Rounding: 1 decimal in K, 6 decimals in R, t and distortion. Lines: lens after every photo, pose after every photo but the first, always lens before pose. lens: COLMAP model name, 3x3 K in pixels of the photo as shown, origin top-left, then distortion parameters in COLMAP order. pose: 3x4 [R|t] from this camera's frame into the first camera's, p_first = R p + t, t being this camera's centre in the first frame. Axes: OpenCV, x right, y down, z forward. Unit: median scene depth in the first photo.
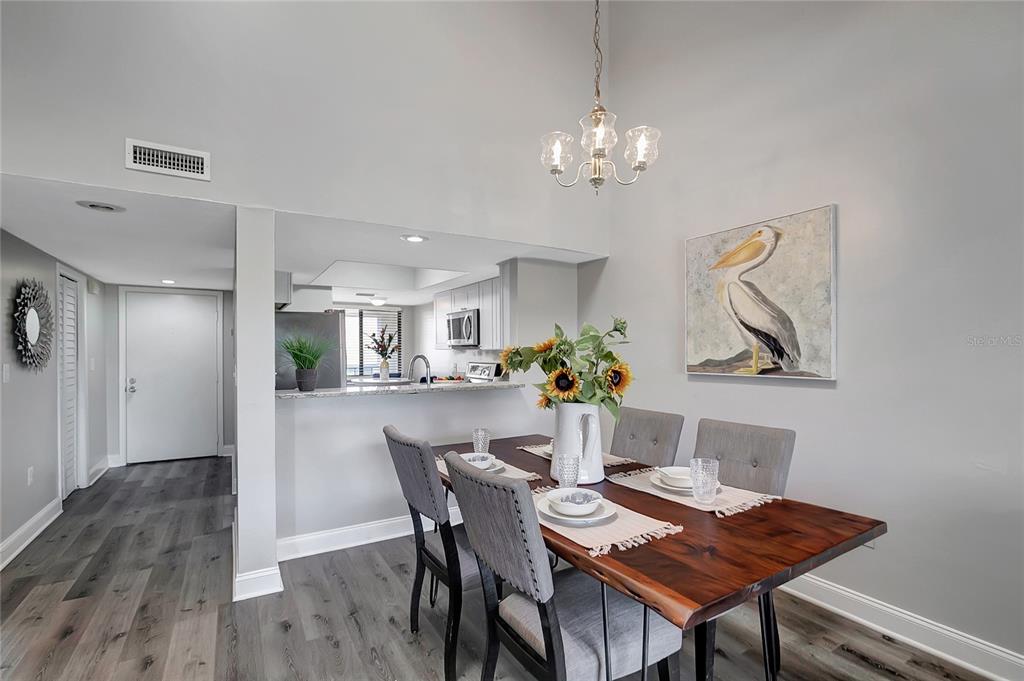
lens RADIAL K [[478.5, 0, 509.9], [0, 478.5, 345.2], [0, 0, 1]] dist [-0.019980, 0.000632]
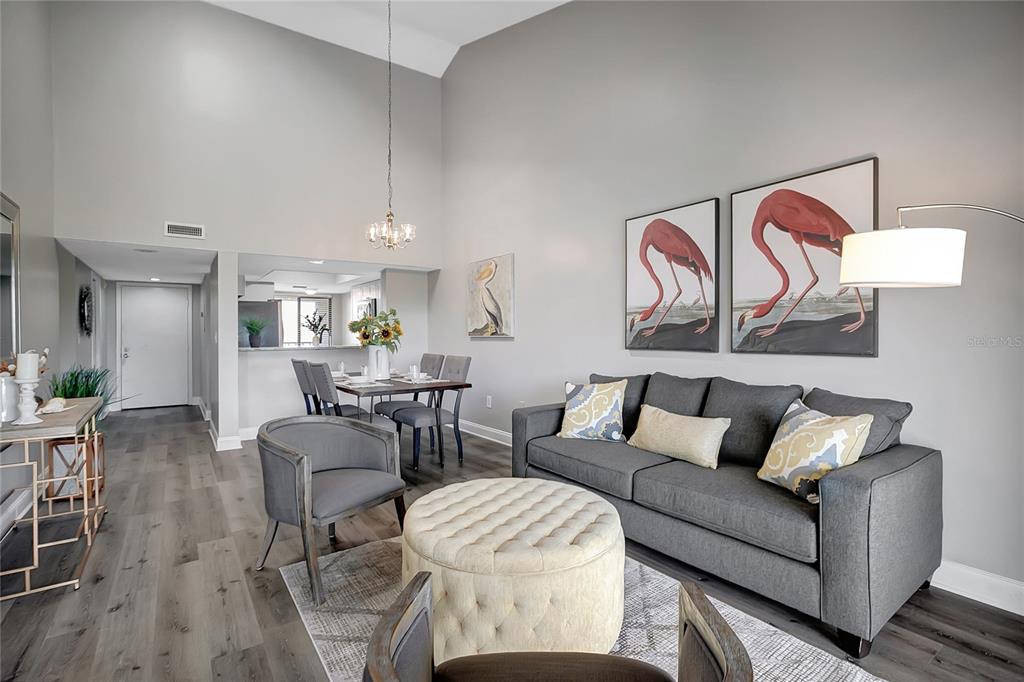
lens RADIAL K [[474.6, 0, 489.7], [0, 474.6, 326.7], [0, 0, 1]] dist [-0.001052, -0.000237]
pose [[0.998444, -0.003988, 0.055630, 0.362635], [0.003947, 0.999992, 0.000853, 0.020465], [-0.055633, -0.000632, 0.998451, -0.849701]]
